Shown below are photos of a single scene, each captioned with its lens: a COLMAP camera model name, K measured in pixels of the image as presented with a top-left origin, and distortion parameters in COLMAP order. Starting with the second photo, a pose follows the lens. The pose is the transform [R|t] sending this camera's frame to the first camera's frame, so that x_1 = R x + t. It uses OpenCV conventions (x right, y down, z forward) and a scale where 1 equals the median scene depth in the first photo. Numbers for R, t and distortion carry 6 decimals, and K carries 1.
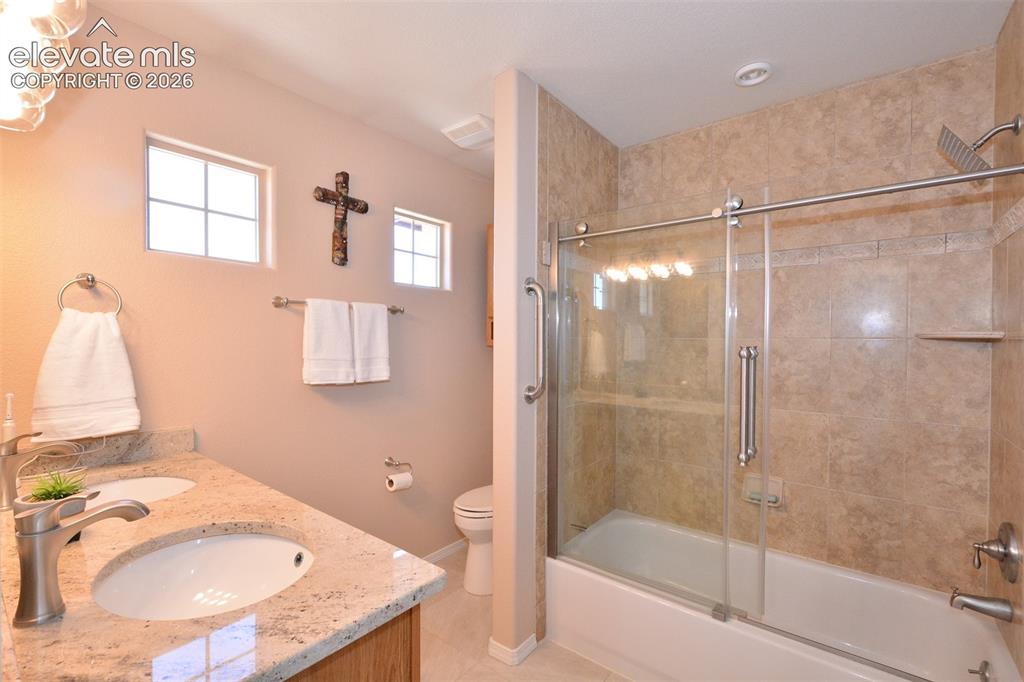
lens RADIAL K [[447.9, 0, 504.8], [0, 447.9, 345.7], [0, 0, 1]] dist [-0.003641, -0.002311]
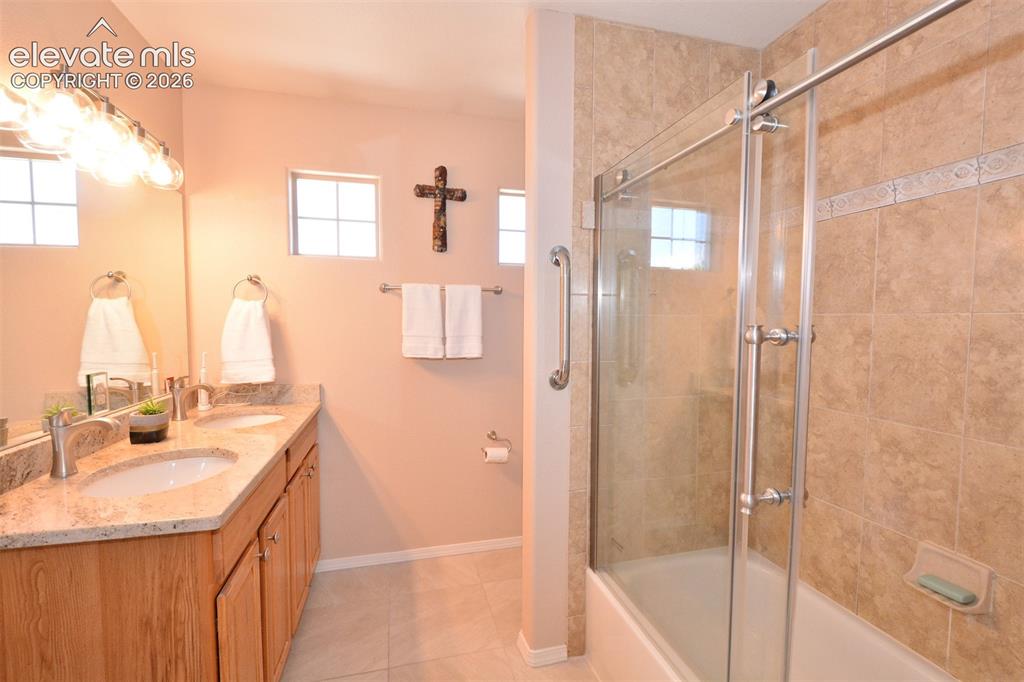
lens RADIAL K [[447.9, 0, 511.3], [0, 447.9, 345.3], [0, 0, 1]] dist [-0.003641, -0.002311]
pose [[0.801207, 0.029687, -0.597650, 0.472763], [-0.005618, 0.999098, 0.042096, 0.004367], [0.598361, -0.030370, 0.800651, 0.222096]]
